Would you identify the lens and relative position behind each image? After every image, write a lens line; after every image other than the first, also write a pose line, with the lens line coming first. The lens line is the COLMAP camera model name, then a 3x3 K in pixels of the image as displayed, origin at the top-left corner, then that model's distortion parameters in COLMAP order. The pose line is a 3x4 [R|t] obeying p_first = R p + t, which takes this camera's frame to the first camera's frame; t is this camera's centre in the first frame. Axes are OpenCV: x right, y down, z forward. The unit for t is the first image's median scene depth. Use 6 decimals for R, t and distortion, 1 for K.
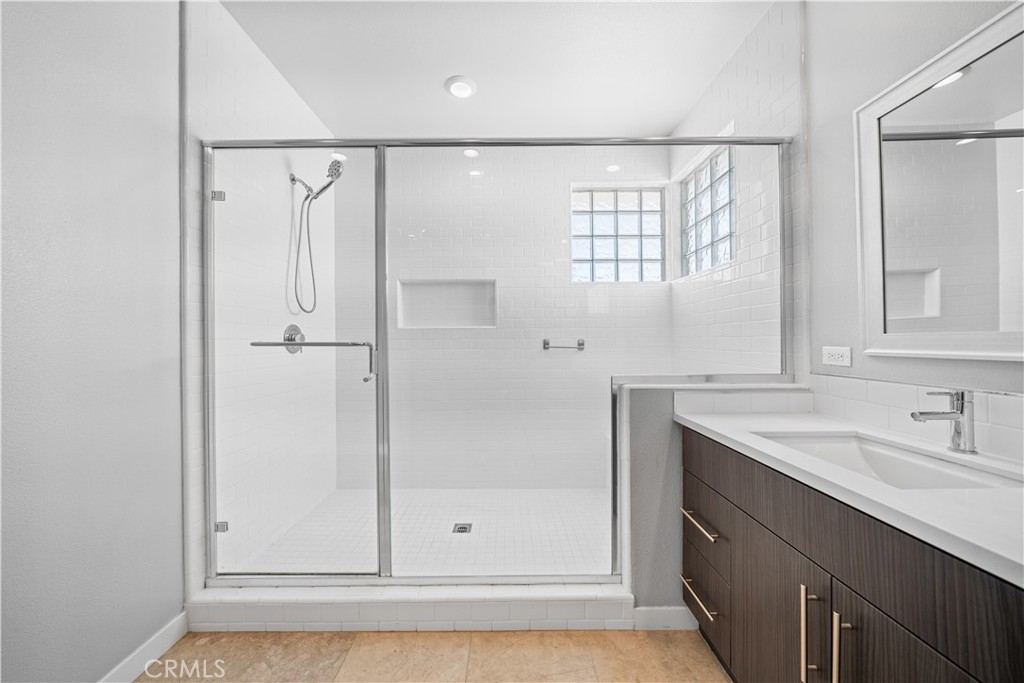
lens RADIAL K [[347.8, 0, 511.1], [0, 347.8, 340.0], [0, 0, 1]] dist [-0.007207, -0.000089]
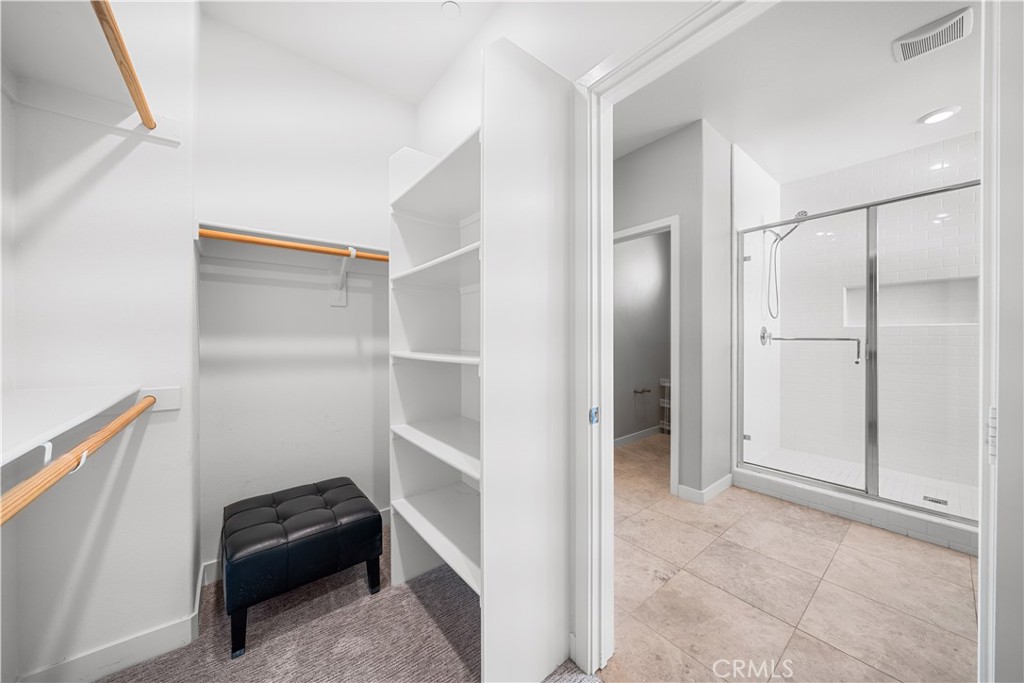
lens RADIAL K [[347.8, 0, 505.0], [0, 347.8, 341.7], [0, 0, 1]] dist [-0.007207, -0.000089]
pose [[0.609763, 0.010296, -0.792517, -0.101045], [-0.000614, 0.999921, 0.012518, 0.002755], [0.792584, -0.007146, 0.609721, -0.730857]]
